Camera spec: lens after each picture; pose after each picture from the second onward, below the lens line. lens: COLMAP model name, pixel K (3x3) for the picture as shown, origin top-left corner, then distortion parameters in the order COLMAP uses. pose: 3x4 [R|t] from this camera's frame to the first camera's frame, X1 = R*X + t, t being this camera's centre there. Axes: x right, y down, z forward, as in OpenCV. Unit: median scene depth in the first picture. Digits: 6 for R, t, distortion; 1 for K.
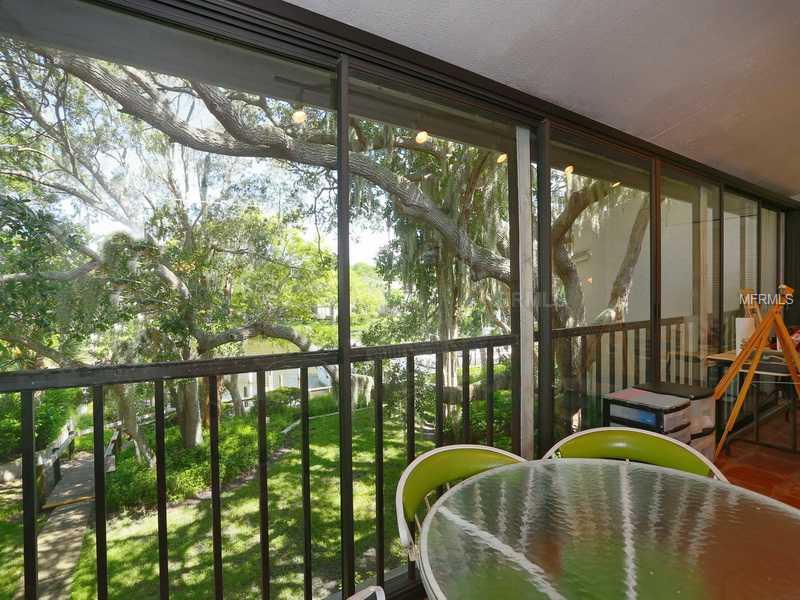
lens RADIAL K [[402.1, 0, 399.3], [0, 402.1, 299.9], [0, 0, 1]] dist [-0.055720, 0.016411]
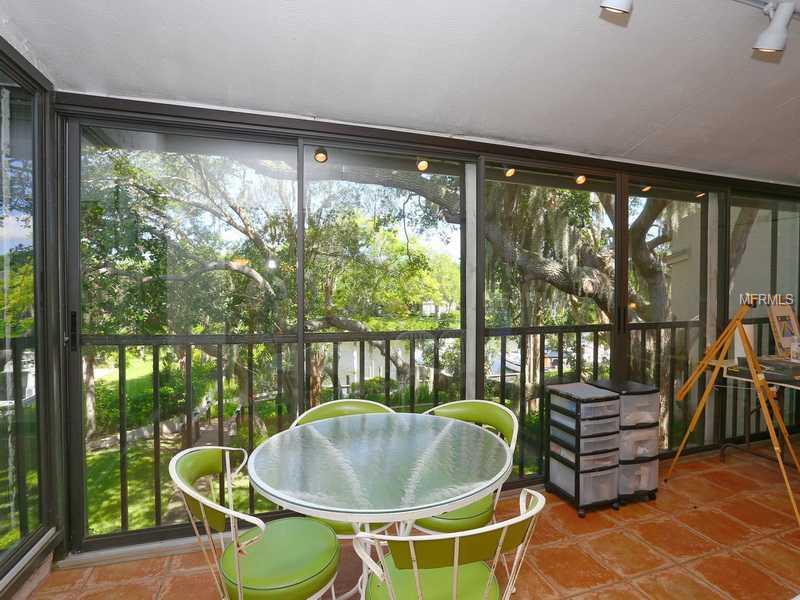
lens RADIAL K [[402.1, 0, 403.3], [0, 402.1, 299.2], [0, 0, 1]] dist [-0.055720, 0.016411]
pose [[0.963170, 0.018779, -0.268236, 0.089490], [-0.017848, 0.999823, 0.005910, -0.001797], [0.268299, -0.000905, 0.963335, -0.046721]]
